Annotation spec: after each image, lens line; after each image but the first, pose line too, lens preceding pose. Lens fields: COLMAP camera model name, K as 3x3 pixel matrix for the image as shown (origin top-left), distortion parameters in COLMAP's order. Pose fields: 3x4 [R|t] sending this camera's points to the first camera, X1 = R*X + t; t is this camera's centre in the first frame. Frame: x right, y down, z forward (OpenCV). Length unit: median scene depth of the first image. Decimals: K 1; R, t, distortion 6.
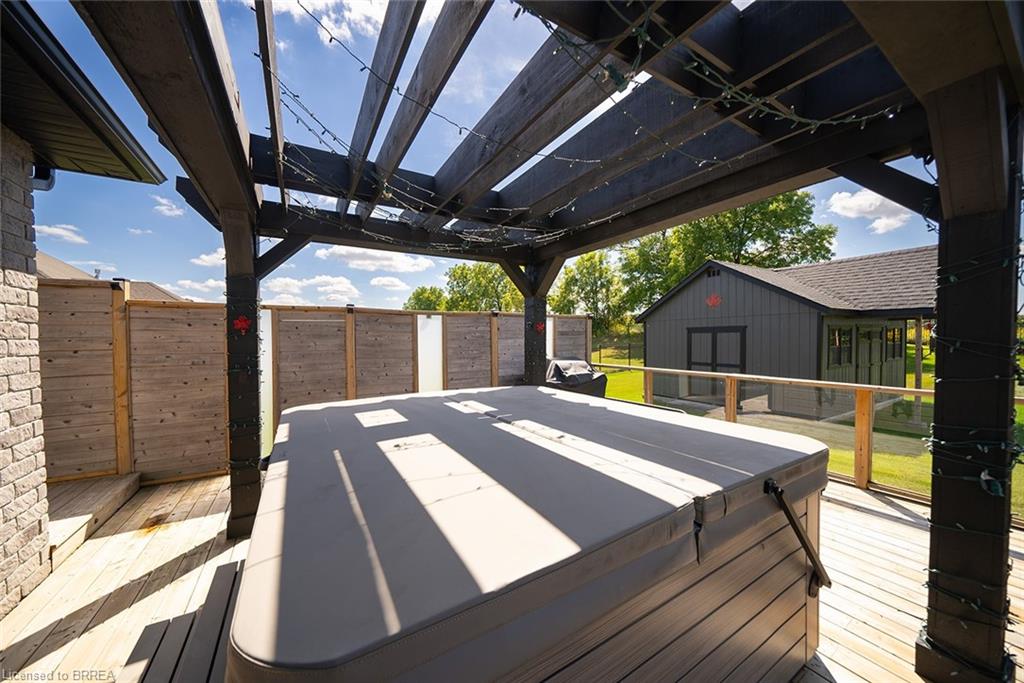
lens RADIAL K [[354.5, 0, 512.0], [0, 354.5, 341.5], [0, 0, 1]] dist [-0.000536, -0.000094]
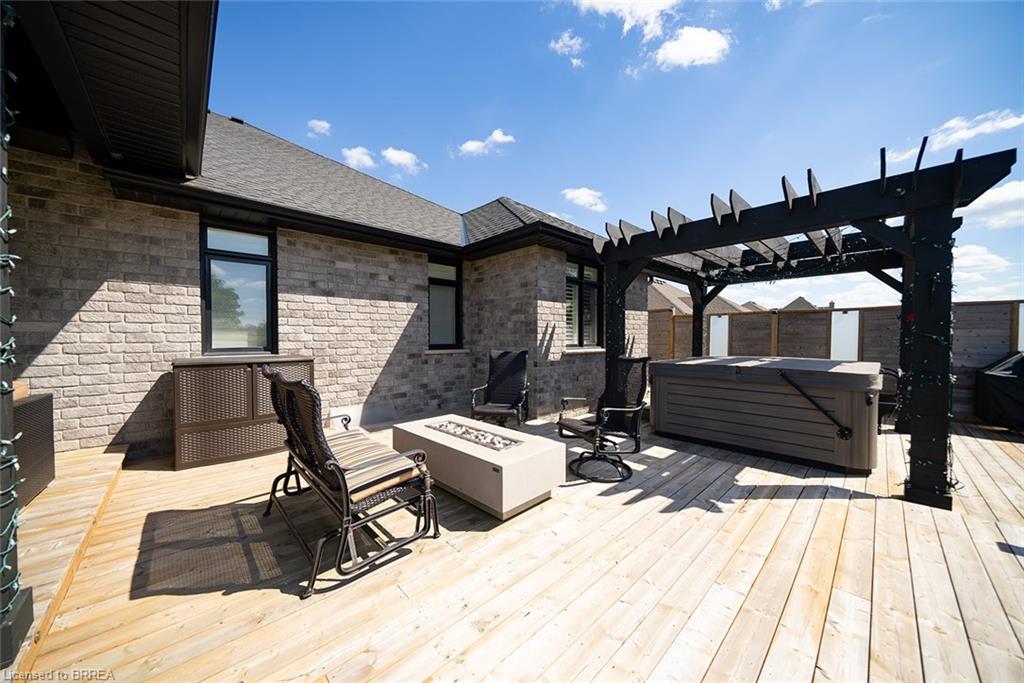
lens RADIAL K [[354.5, 0, 512.0], [0, 354.5, 341.5], [0, 0, 1]] dist [-0.000536, -0.000094]
pose [[0.205012, 0.021407, -0.978525, 0.878119], [-0.011388, 0.999745, 0.019485, 0.026742], [0.978693, 0.007149, 0.205204, -0.492108]]
